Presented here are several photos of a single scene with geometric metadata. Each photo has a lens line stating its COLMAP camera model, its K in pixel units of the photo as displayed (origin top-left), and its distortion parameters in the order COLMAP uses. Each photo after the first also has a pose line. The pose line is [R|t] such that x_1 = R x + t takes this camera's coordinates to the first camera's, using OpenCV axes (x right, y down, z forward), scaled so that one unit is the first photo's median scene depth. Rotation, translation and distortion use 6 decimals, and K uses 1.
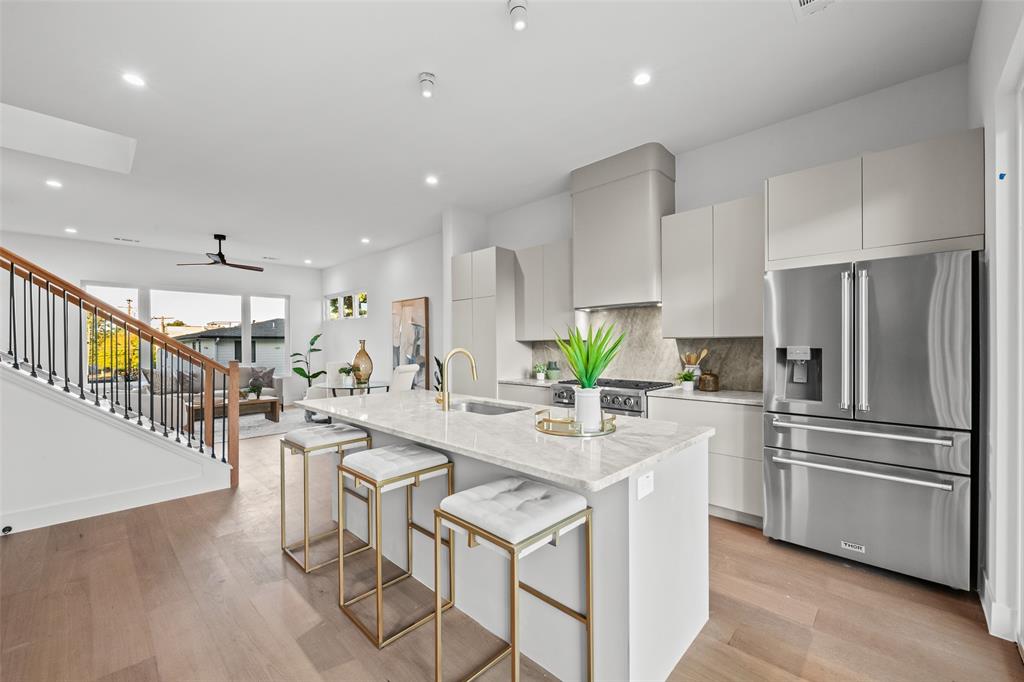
lens RADIAL K [[413.1, 0, 514.8], [0, 413.1, 344.2], [0, 0, 1]] dist [0.001394, -0.000699]
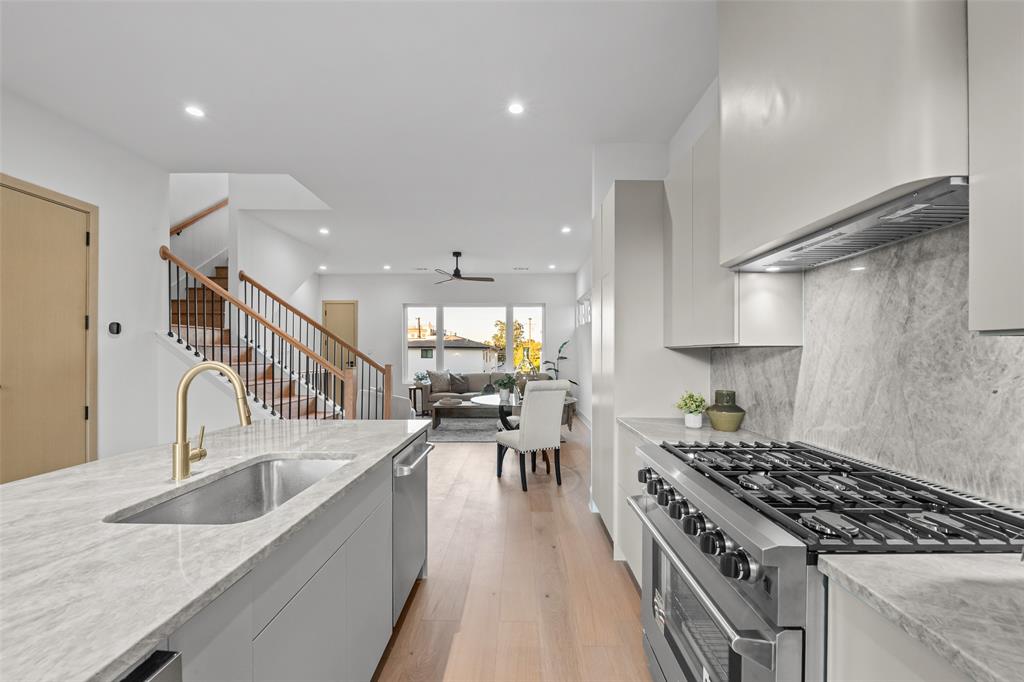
lens RADIAL K [[413.1, 0, 511.6], [0, 413.1, 351.0], [0, 0, 1]] dist [0.001394, -0.000699]
pose [[0.691740, 0.001435, -0.722146, 0.179575], [-0.002457, 0.999997, -0.000366, -0.002171], [0.722143, 0.002027, 0.691741, 0.346204]]
